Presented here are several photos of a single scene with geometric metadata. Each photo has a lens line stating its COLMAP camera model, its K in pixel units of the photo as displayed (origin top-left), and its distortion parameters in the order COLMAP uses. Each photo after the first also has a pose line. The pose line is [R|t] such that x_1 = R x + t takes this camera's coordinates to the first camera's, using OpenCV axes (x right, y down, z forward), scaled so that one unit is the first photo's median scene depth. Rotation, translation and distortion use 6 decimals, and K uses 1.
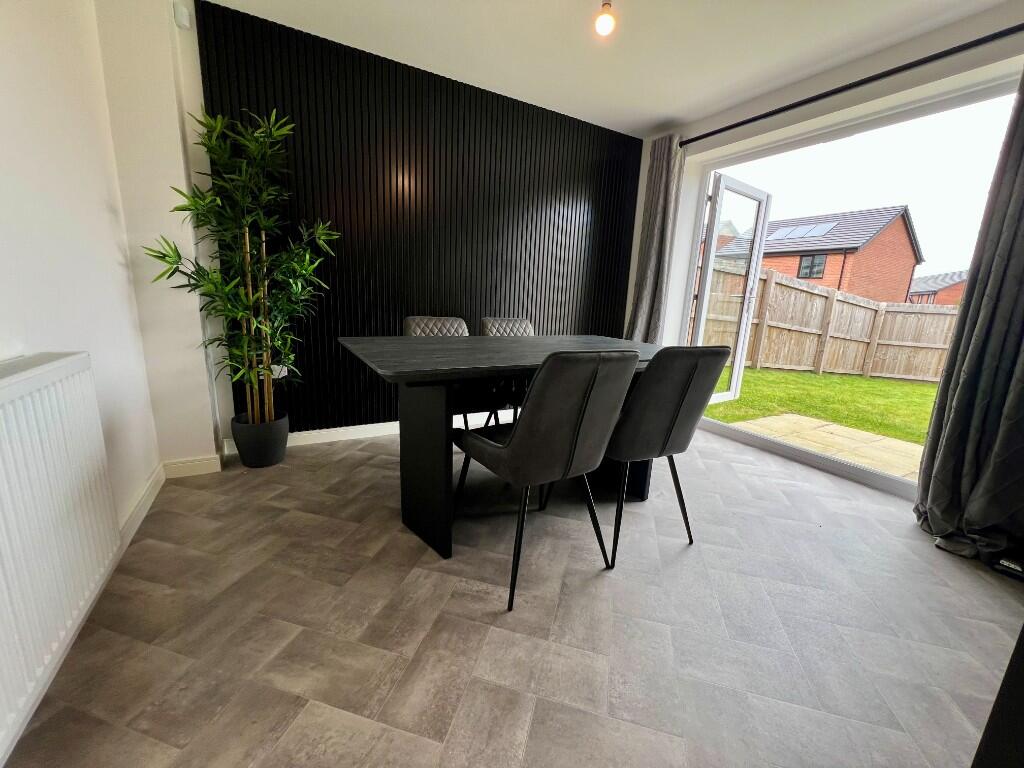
lens RADIAL K [[411.5, 0, 510.1], [0, 411.5, 387.5], [0, 0, 1]] dist [0.003345, -0.000182]
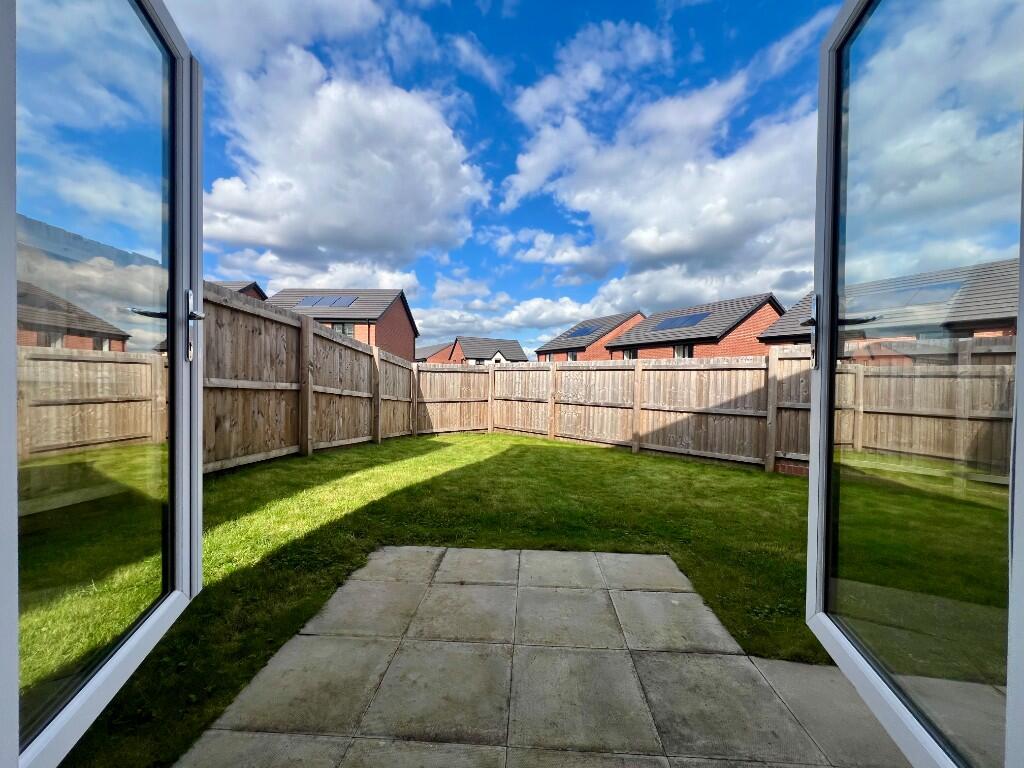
lens RADIAL K [[406.9, 0, 511.5], [0, 406.9, 388.0], [0, 0, 1]] dist [-0.004172, 0.000265]
pose [[0.533609, -0.057201, 0.843795, 0.187580], [0.190700, 0.980154, -0.054152, -0.046694], [-0.823951, 0.189808, 0.533927, 0.296576]]
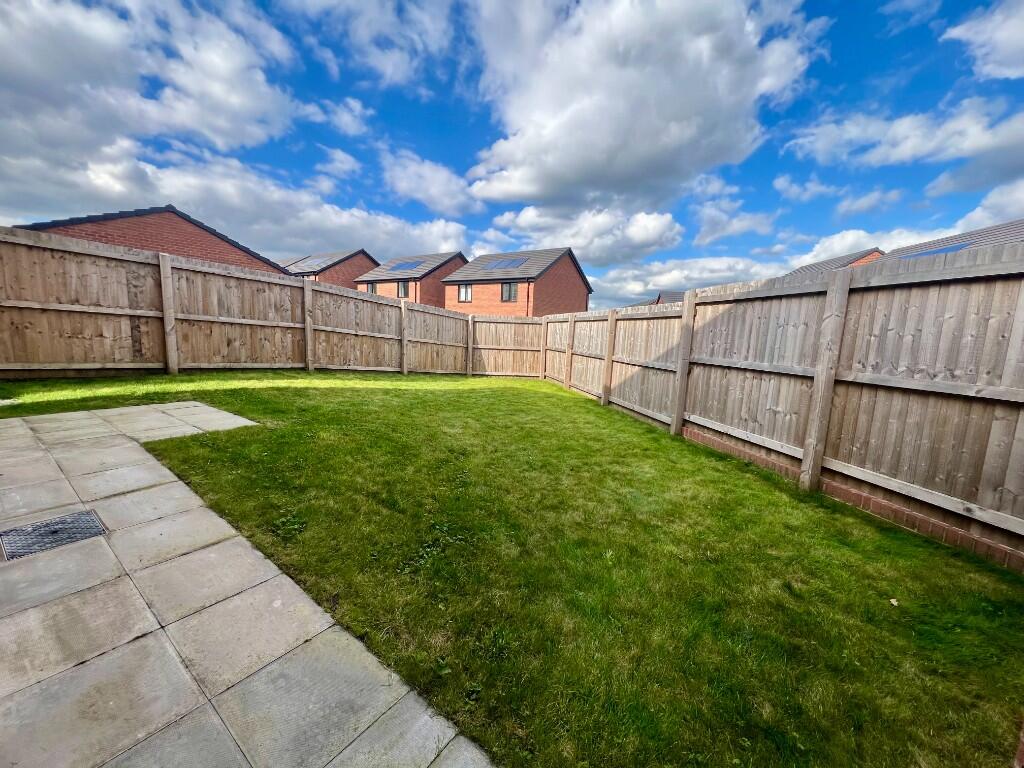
lens RADIAL K [[406.9, 0, 505.7], [0, 406.9, 390.5], [0, 0, 1]] dist [-0.004172, 0.000265]
pose [[0.904487, -0.070901, 0.420567, 0.529841], [0.091963, 0.995311, -0.029985, 0.073596], [-0.416469, 0.065797, 0.906766, -0.142508]]
